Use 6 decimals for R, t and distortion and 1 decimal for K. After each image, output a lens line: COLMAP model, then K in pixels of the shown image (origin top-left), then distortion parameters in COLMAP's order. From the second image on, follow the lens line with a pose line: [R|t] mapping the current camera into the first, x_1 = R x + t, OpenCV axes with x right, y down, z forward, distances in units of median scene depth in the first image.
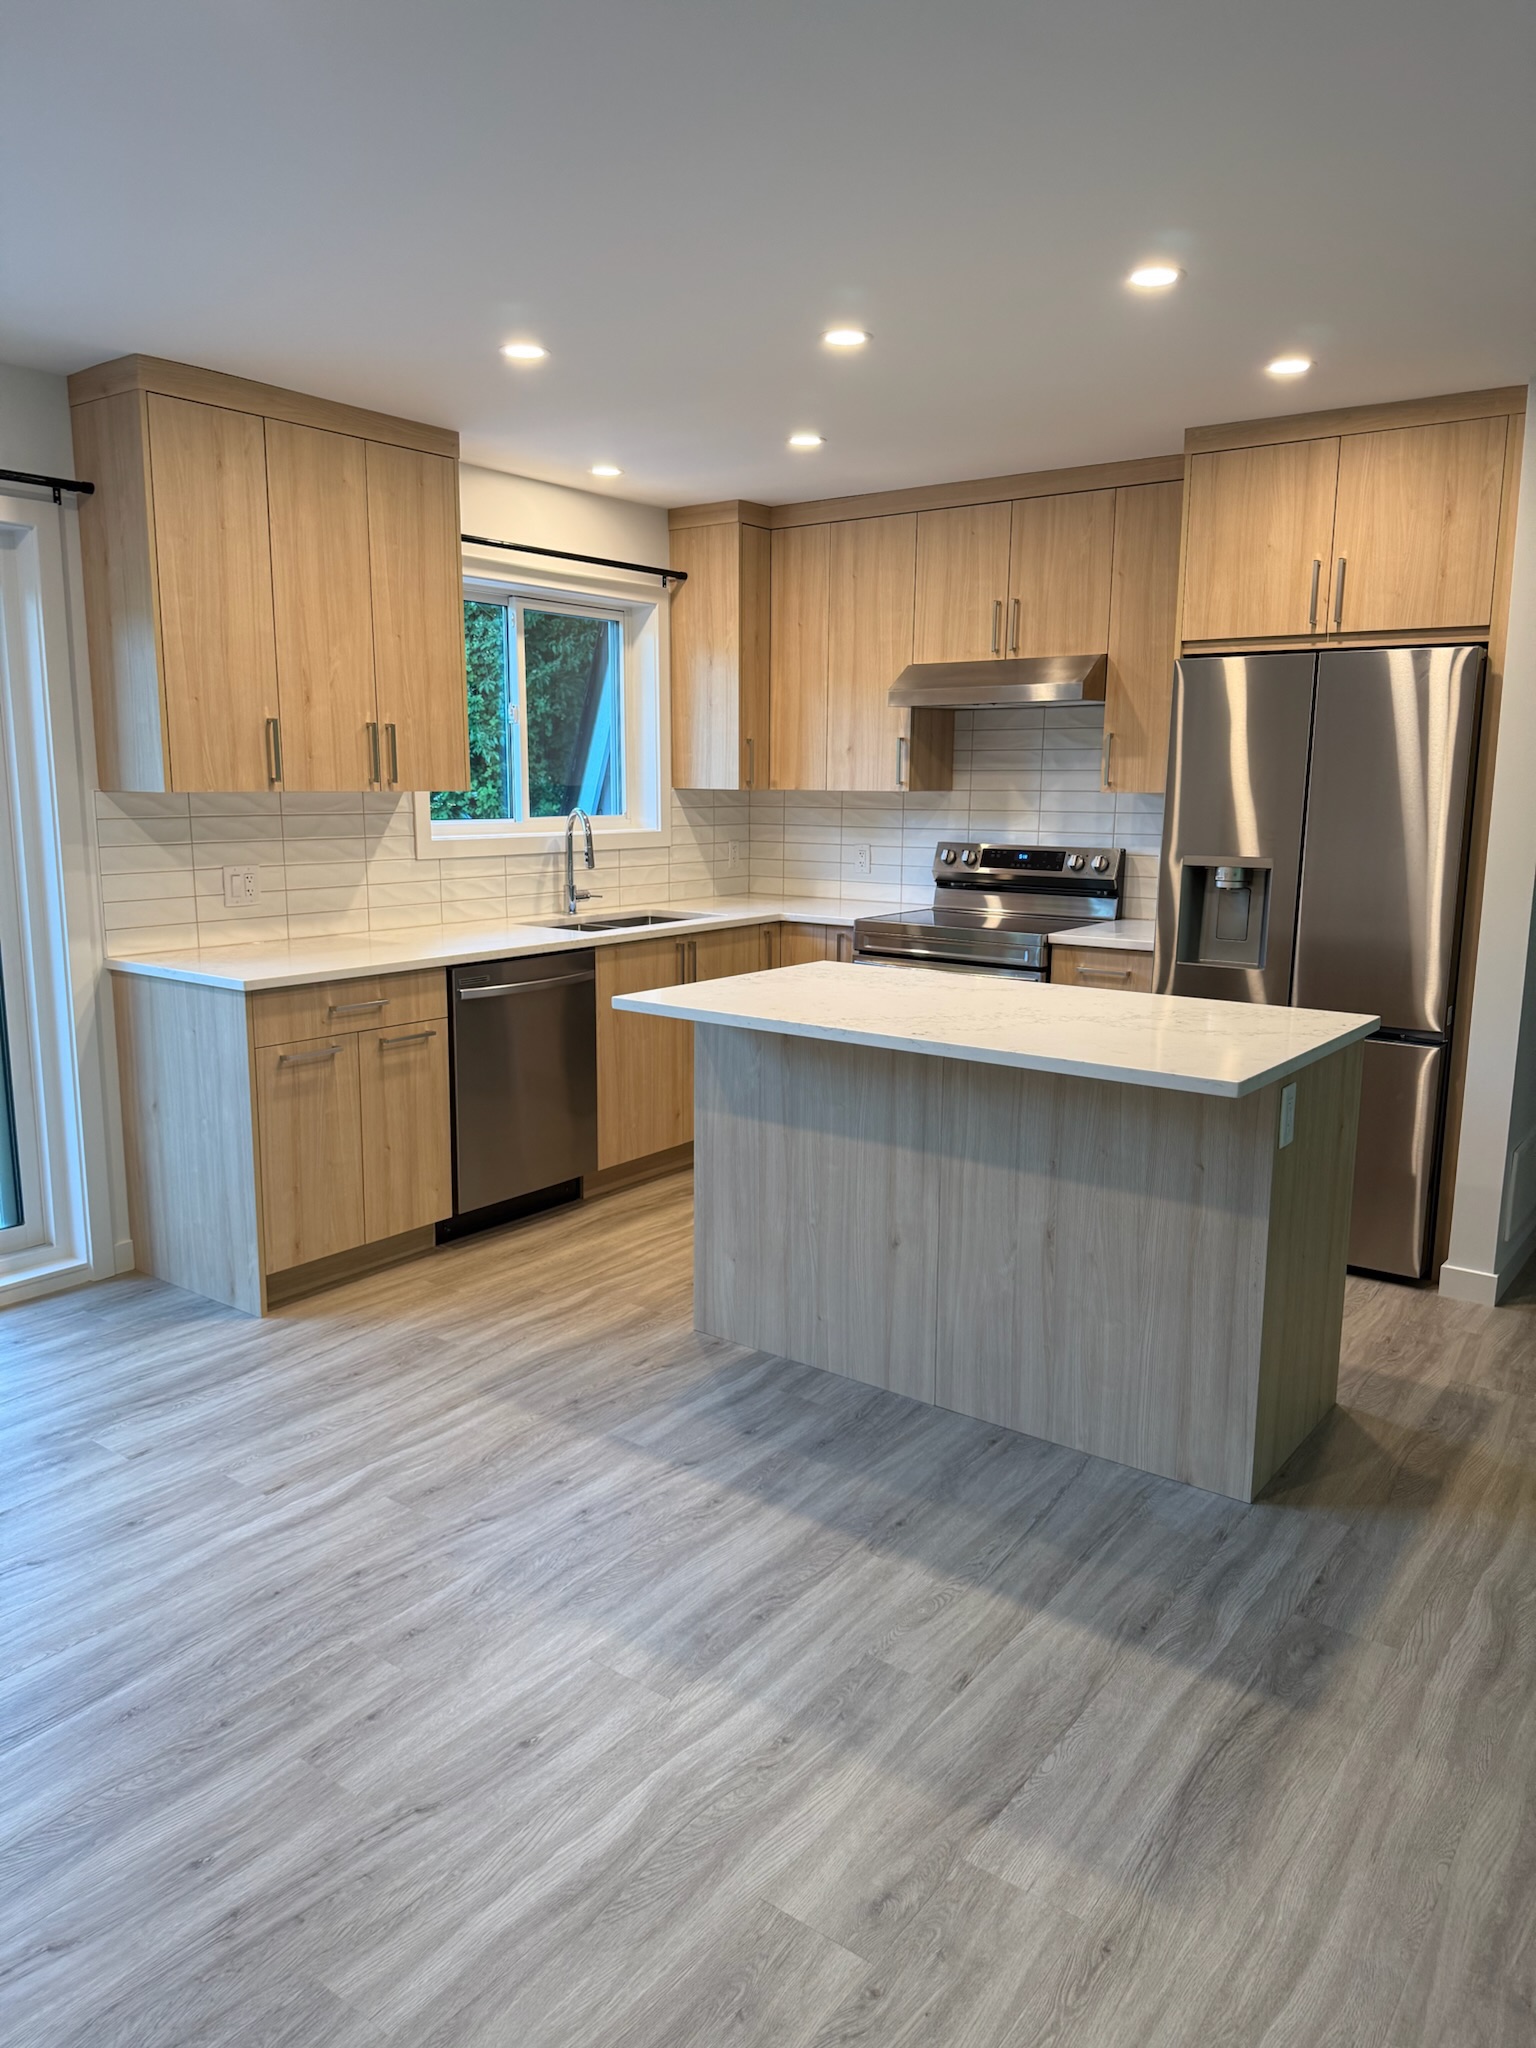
lens RADIAL K [[1447.5, 0, 762.6], [0, 1447.5, 1021.7], [0, 0, 1]] dist [0.000579, 0.000373]
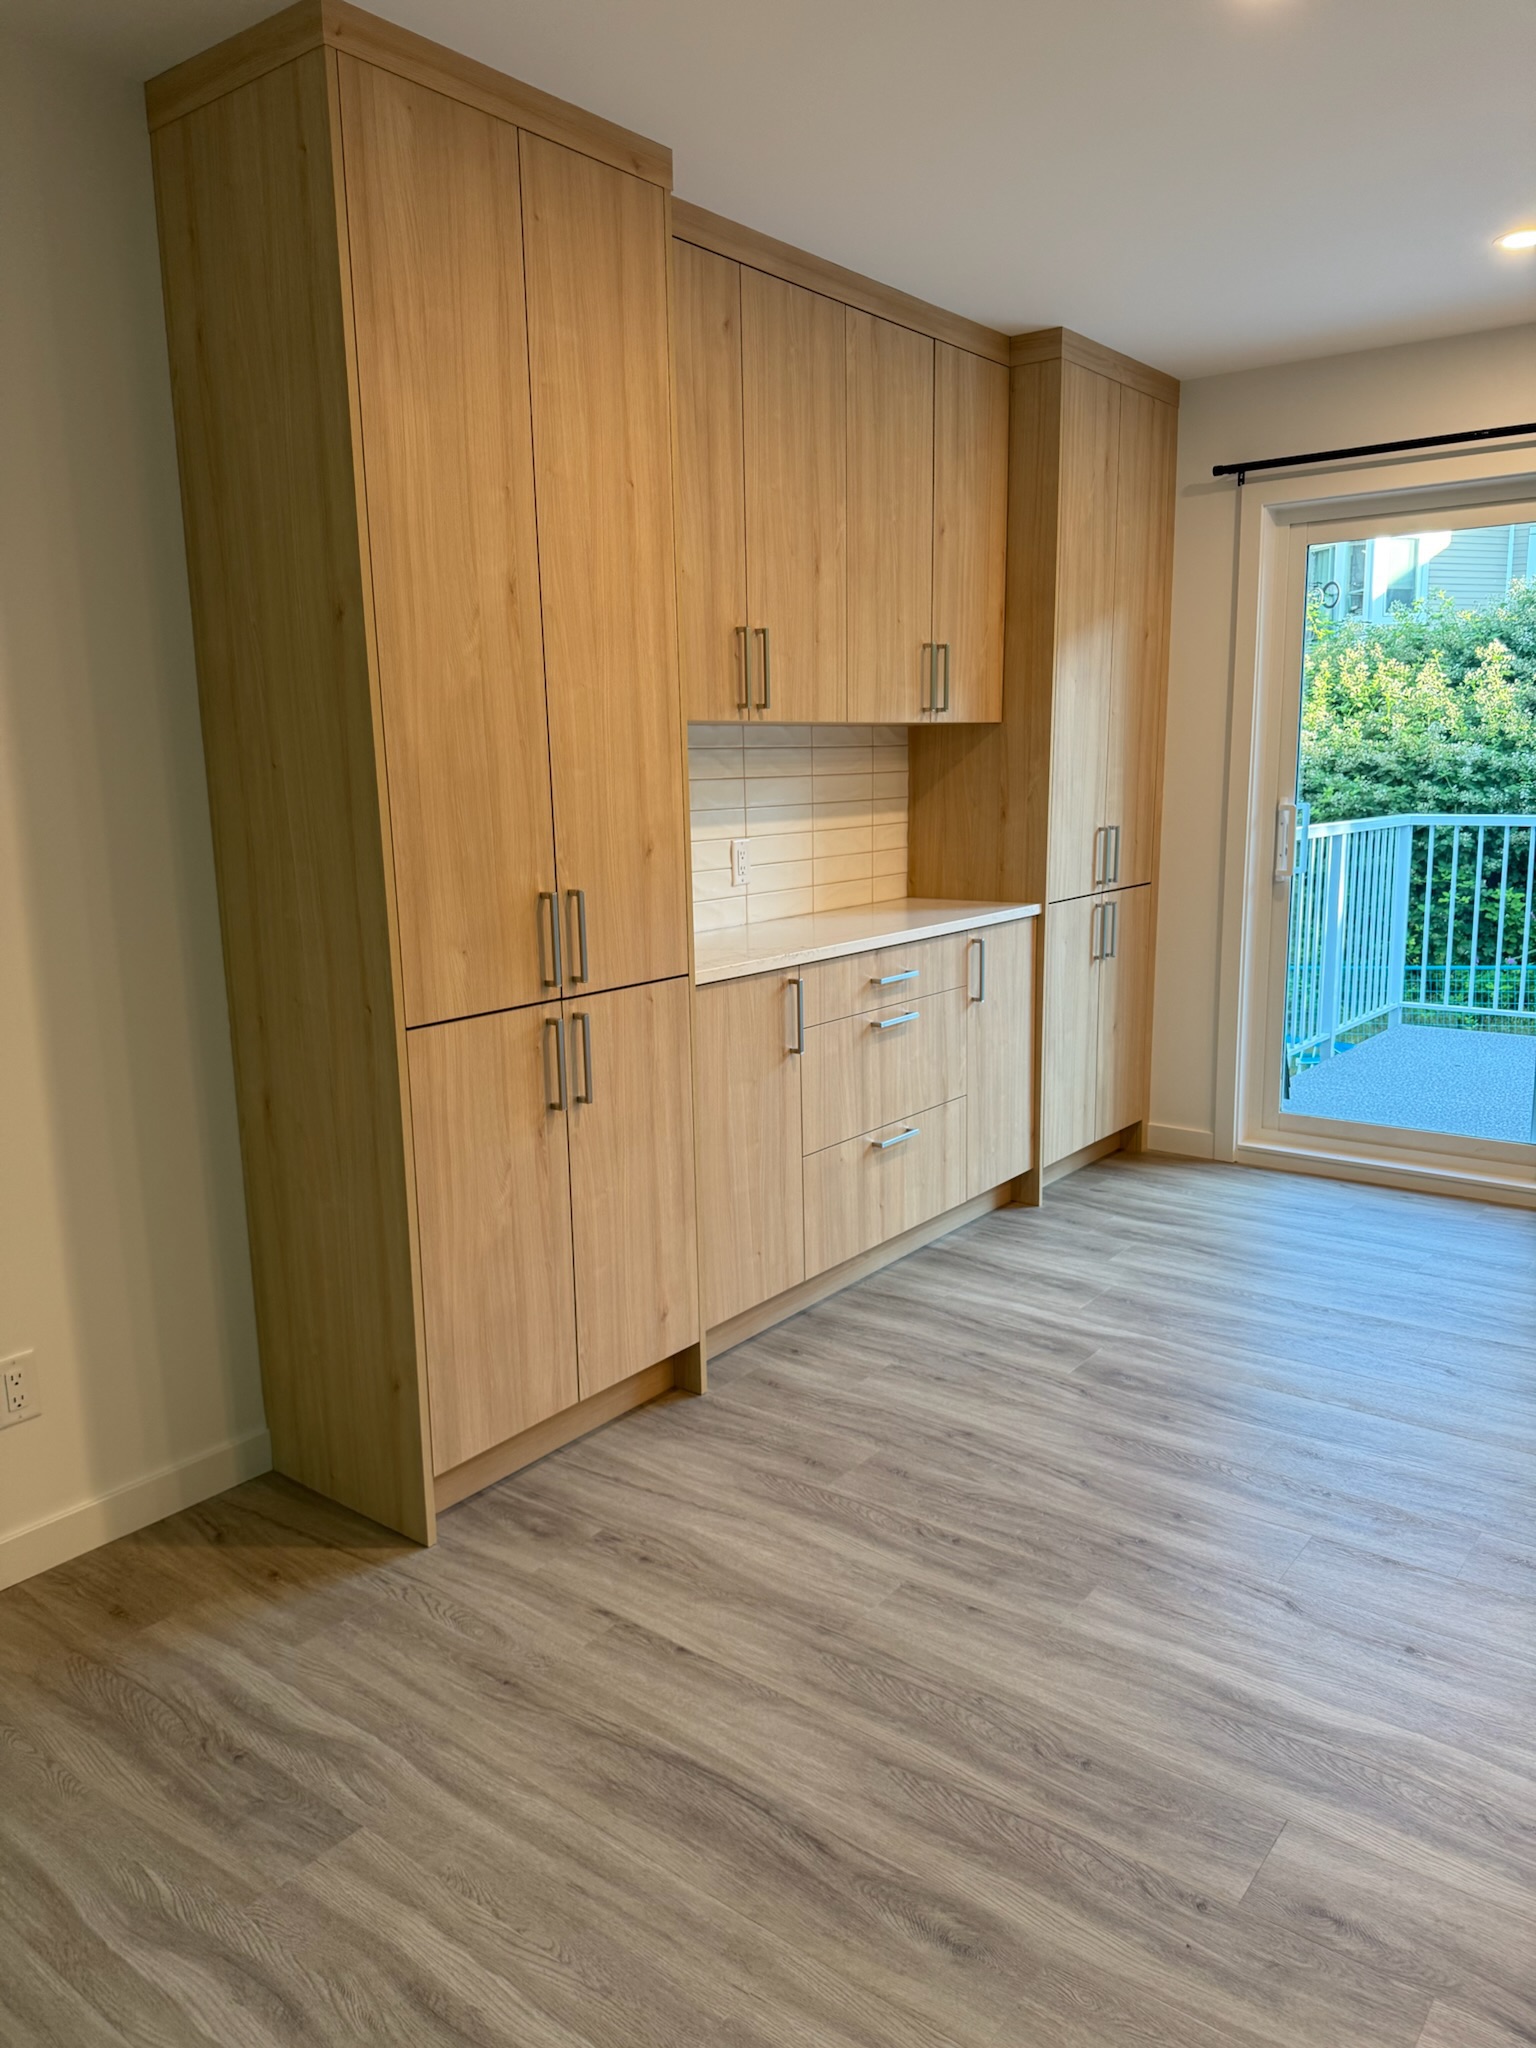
lens RADIAL K [[1447.5, 0, 764.9], [0, 1447.5, 1027.9], [0, 0, 1]] dist [0.000579, 0.000373]
pose [[-0.009393, 0.183975, -0.982886, 0.863544], [-0.150630, 0.971453, 0.183274, -0.039669], [0.988546, 0.149774, 0.018588, 0.553529]]
